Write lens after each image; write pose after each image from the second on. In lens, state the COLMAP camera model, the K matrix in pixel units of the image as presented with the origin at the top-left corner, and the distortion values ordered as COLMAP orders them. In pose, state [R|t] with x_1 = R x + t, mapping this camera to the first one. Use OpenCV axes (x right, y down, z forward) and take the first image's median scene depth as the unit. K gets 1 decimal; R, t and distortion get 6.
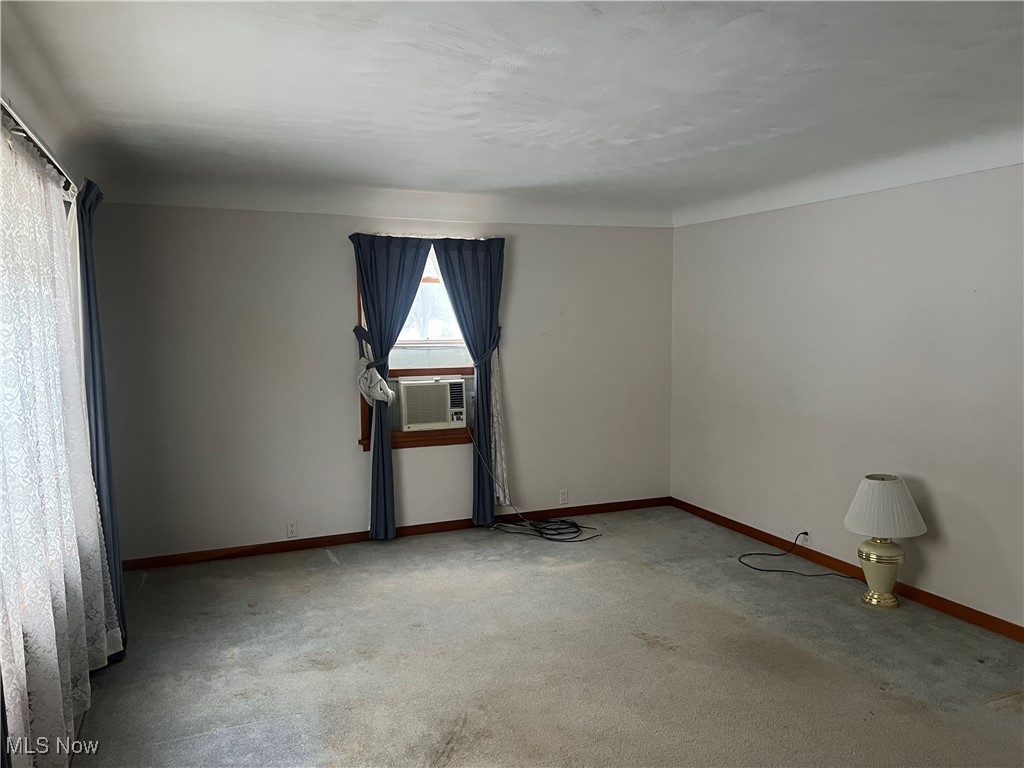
lens RADIAL K [[770.0, 0, 513.0], [0, 770.0, 384.3], [0, 0, 1]] dist [0.048639, -0.028005]
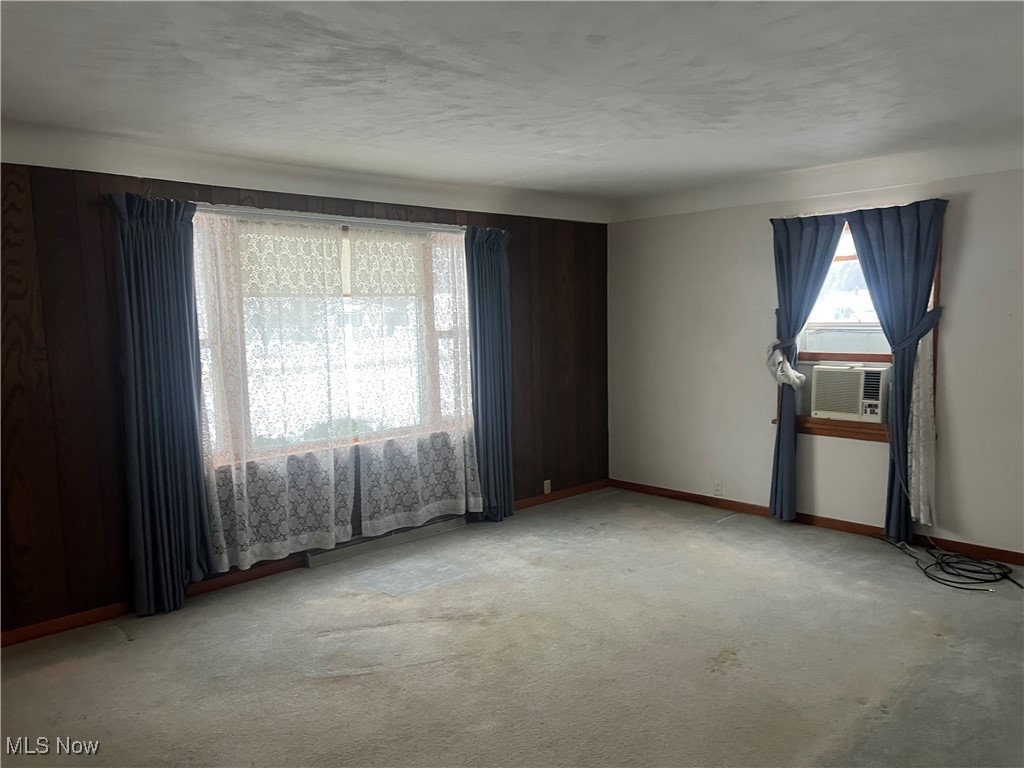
lens RADIAL K [[770.0, 0, 543.0], [0, 770.0, 380.6], [0, 0, 1]] dist [0.048639, -0.028005]
pose [[0.370970, 0.079211, -0.925261, 0.629378], [-0.066448, 0.996066, 0.058631, -0.019051], [0.926265, 0.039732, 0.374774, 0.320932]]
